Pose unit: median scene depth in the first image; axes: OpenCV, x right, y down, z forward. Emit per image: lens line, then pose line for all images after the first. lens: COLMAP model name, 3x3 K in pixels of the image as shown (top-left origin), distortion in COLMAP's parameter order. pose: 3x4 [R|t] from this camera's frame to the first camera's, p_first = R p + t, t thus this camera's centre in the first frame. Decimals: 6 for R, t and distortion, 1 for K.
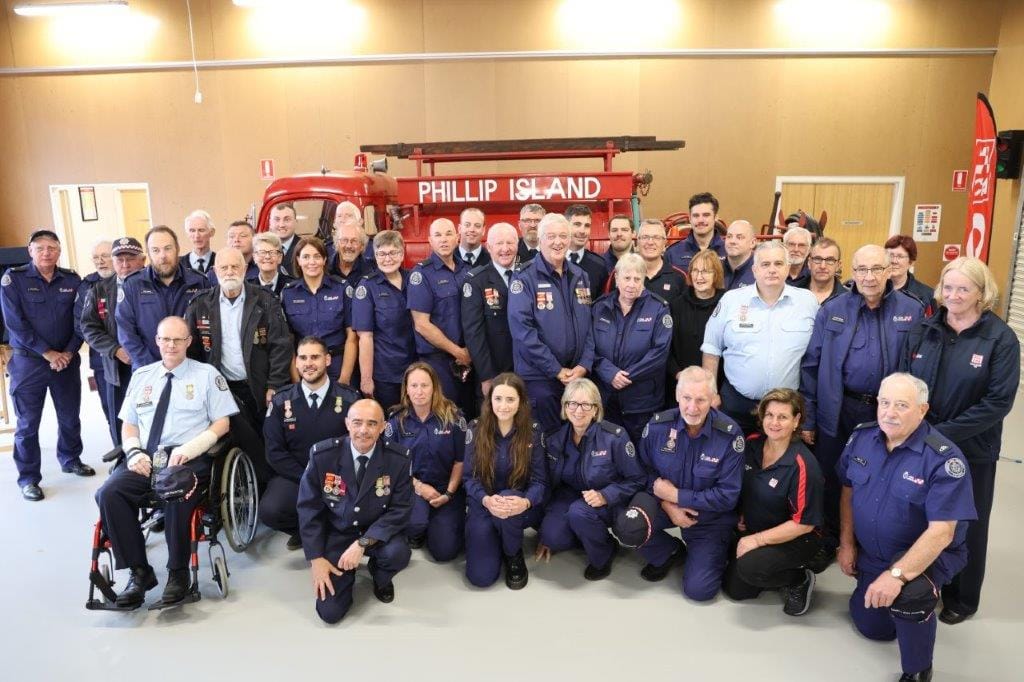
lens RADIAL K [[731.8, 0, 506.2], [0, 731.8, 343.7], [0, 0, 1]] dist [-0.057509, 0.015507]
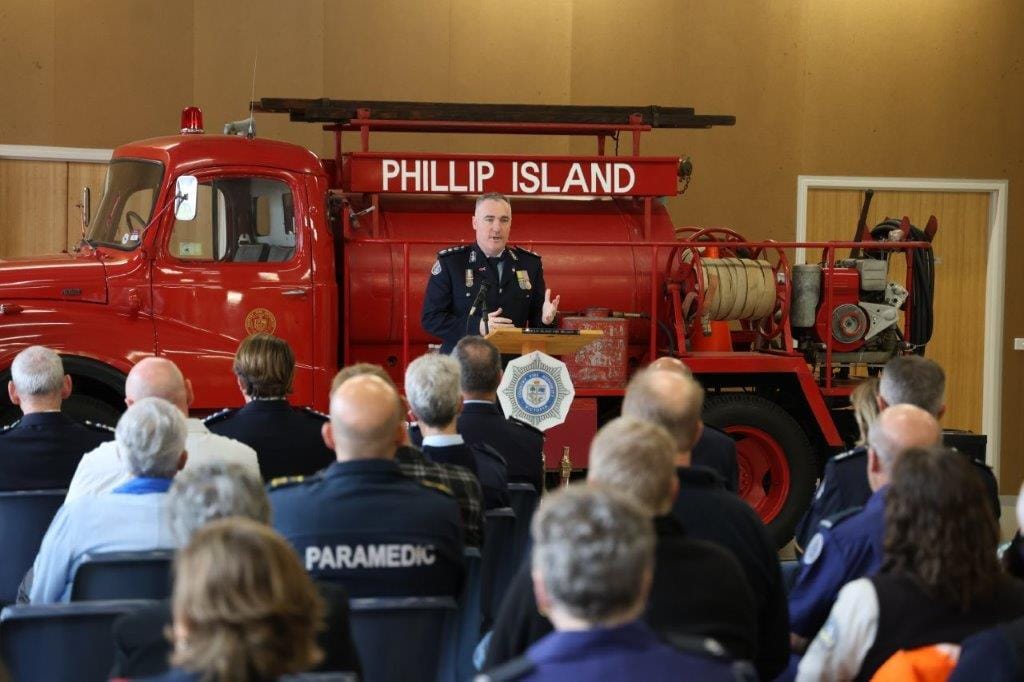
lens RADIAL K [[3439.1, 0, 513.8], [0, 3439.1, 339.0], [0, 0, 1]] dist [1.031424, 0.000000]
pose [[0.922955, 0.021863, 0.384287, -1.239936], [0.049293, 0.983451, -0.174340, 0.506874], [-0.381739, 0.179850, 0.906603, -1.923409]]
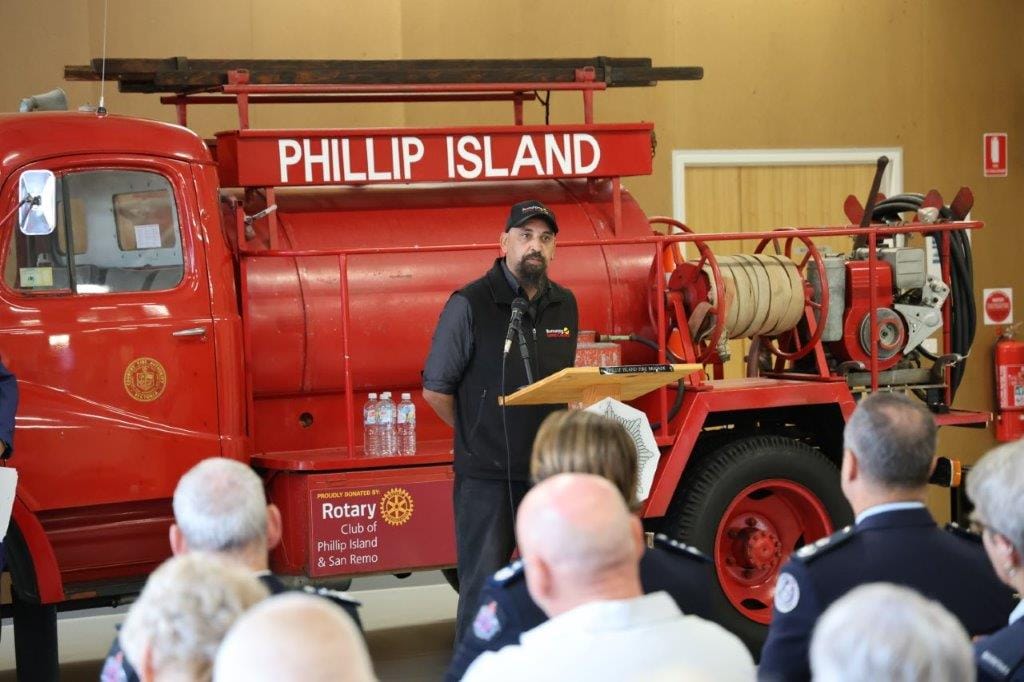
lens RADIAL K [[3229.2, 0, 519.0], [0, 3229.2, 343.8], [0, 0, 1]] dist [1.018240, 0.000000]
pose [[0.824446, -0.025708, 0.565357, -1.220506], [0.135895, 0.978733, -0.153667, 0.265105], [-0.549383, 0.203519, 0.810406, -0.813245]]
